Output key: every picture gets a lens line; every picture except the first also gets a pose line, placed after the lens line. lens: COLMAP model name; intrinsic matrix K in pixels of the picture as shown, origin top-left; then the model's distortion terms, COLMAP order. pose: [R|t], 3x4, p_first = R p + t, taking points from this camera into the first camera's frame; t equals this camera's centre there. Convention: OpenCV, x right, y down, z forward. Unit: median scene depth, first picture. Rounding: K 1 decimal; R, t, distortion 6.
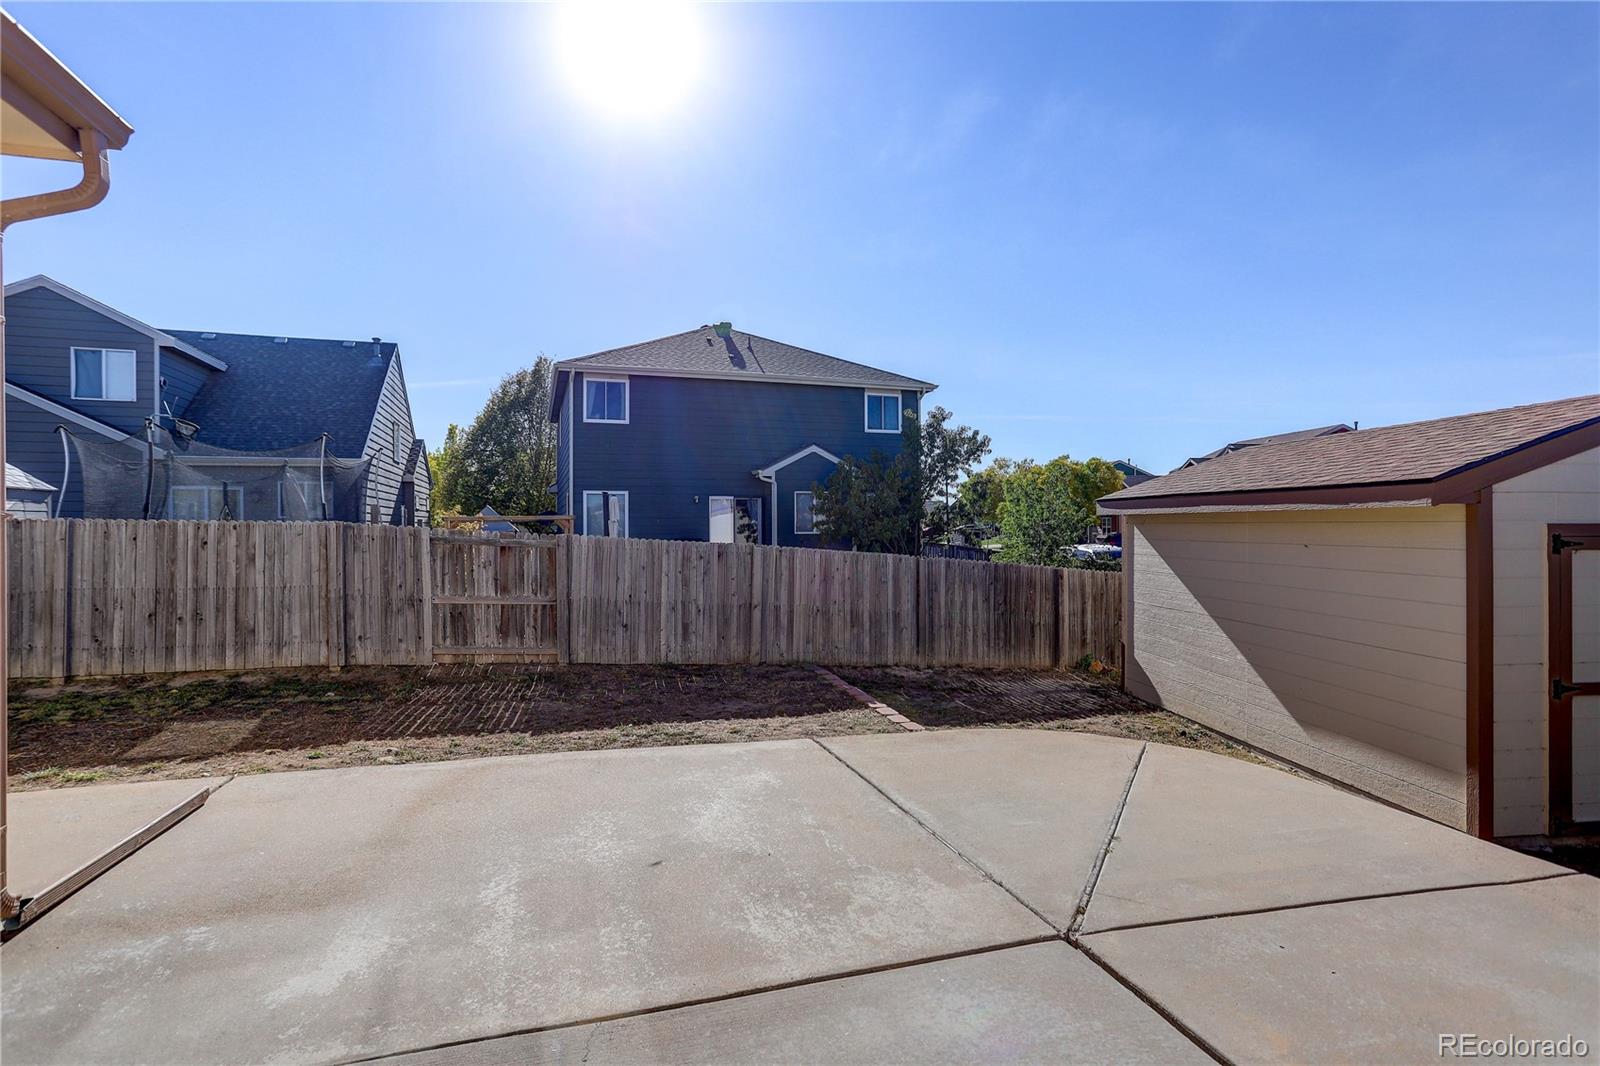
lens RADIAL K [[768.0, 0, 791.3], [0, 768.0, 527.1], [0, 0, 1]] dist [-0.003493, 0.007945]
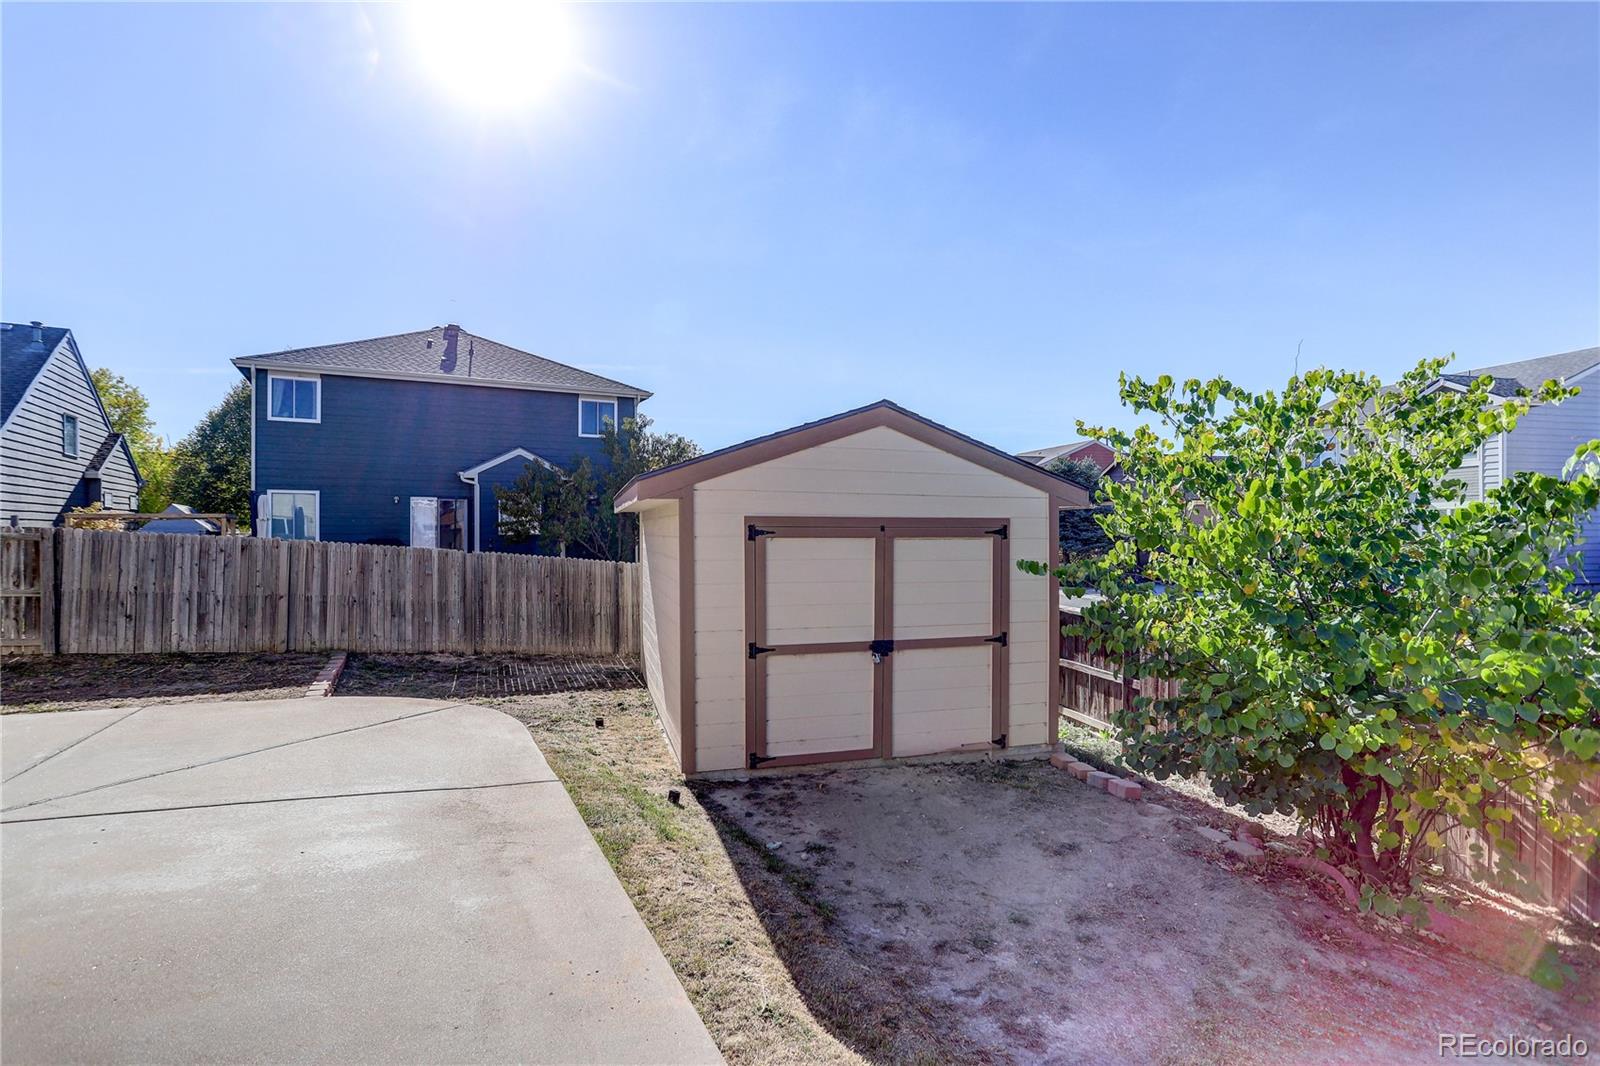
lens RADIAL K [[768.0, 0, 806.6], [0, 768.0, 540.4], [0, 0, 1]] dist [-0.003493, 0.007945]
pose [[0.991599, 0.003905, 0.129292, 0.502579], [-0.004871, 0.999963, 0.007152, 0.013460], [-0.129259, -0.007722, 0.991581, -0.128112]]
